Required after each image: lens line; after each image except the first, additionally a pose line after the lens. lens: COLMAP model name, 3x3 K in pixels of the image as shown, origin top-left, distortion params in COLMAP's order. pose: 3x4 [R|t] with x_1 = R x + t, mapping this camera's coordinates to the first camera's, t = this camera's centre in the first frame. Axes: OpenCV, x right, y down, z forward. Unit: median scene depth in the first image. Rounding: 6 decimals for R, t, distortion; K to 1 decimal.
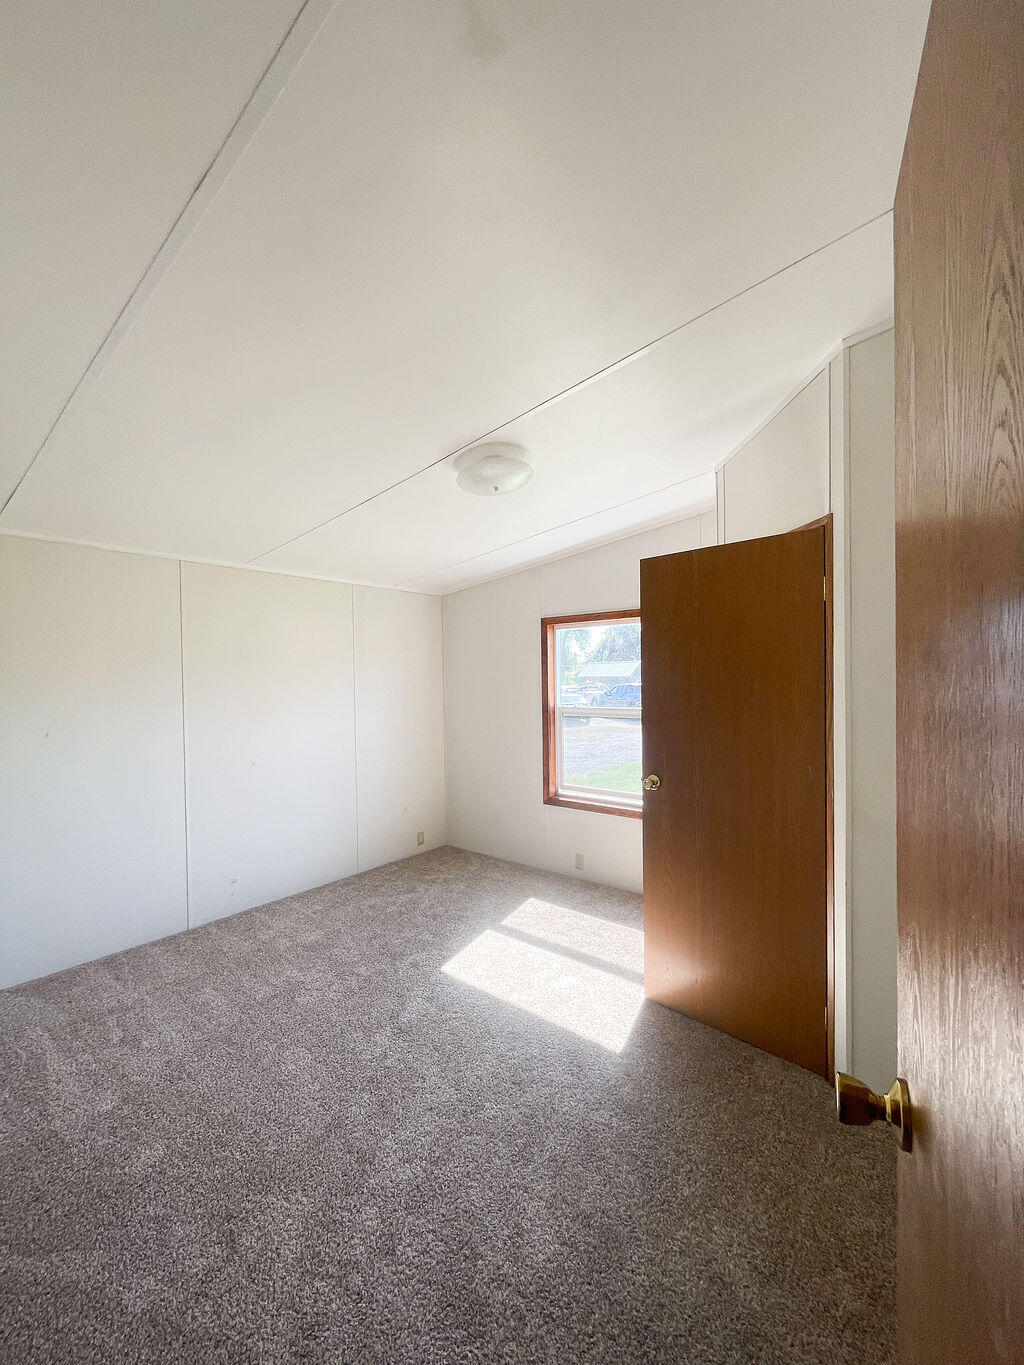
lens RADIAL K [[568.9, 0, 506.1], [0, 568.9, 683.6], [0, 0, 1]] dist [-0.002144, -0.000787]
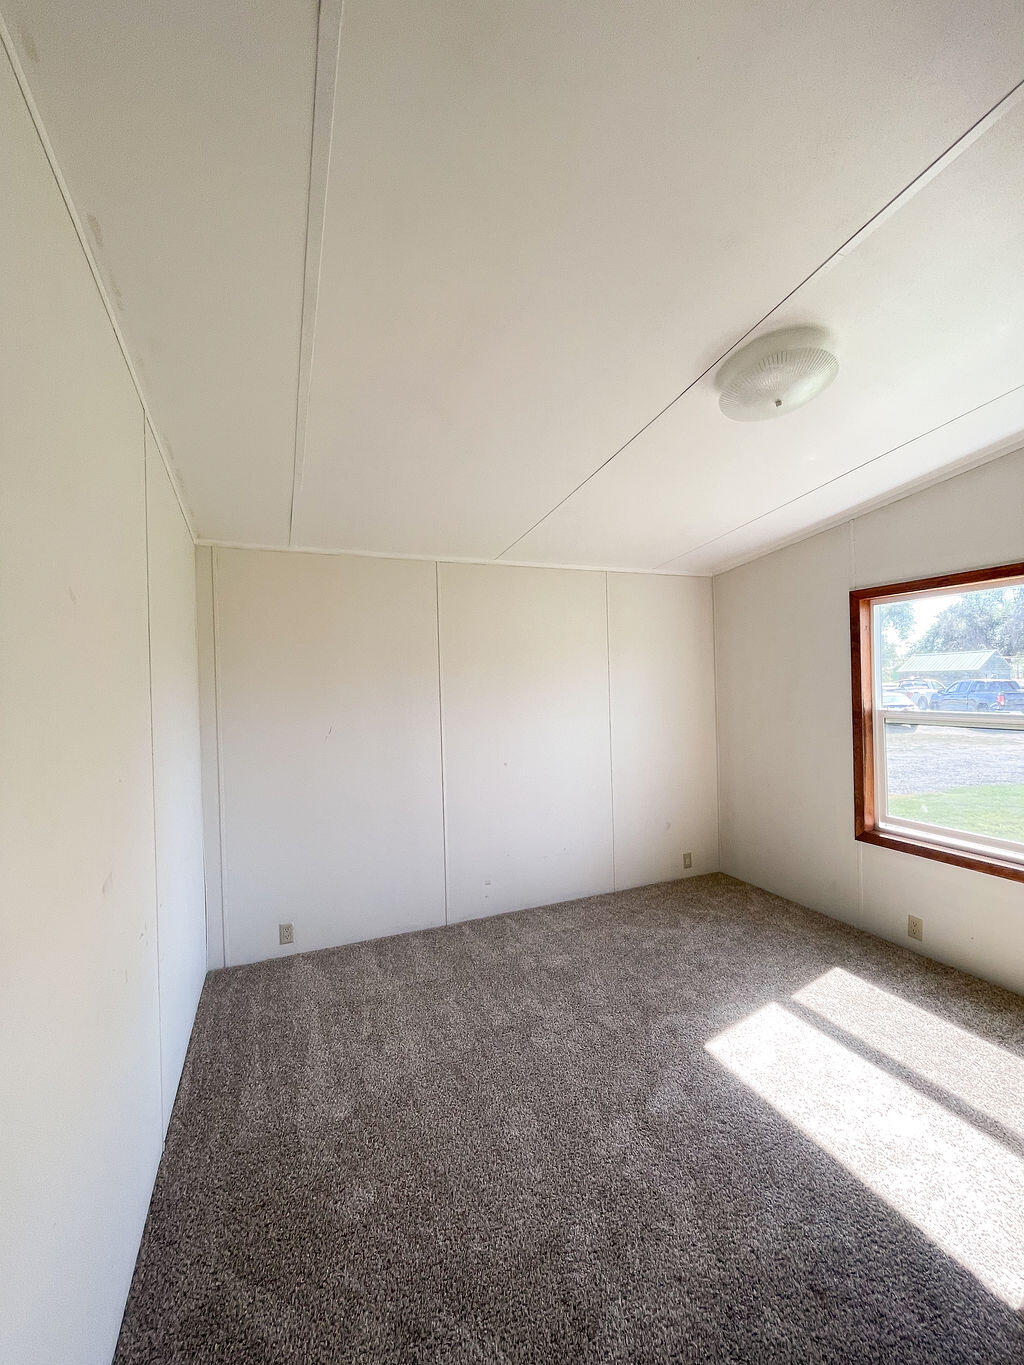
lens RADIAL K [[568.9, 0, 506.1], [0, 568.9, 683.6], [0, 0, 1]] dist [-0.002144, -0.000787]
pose [[0.888641, -0.006976, -0.458550, 0.002339], [0.007962, 0.999968, 0.000217, 0.003301], [0.458534, -0.003844, 0.888669, 0.150189]]
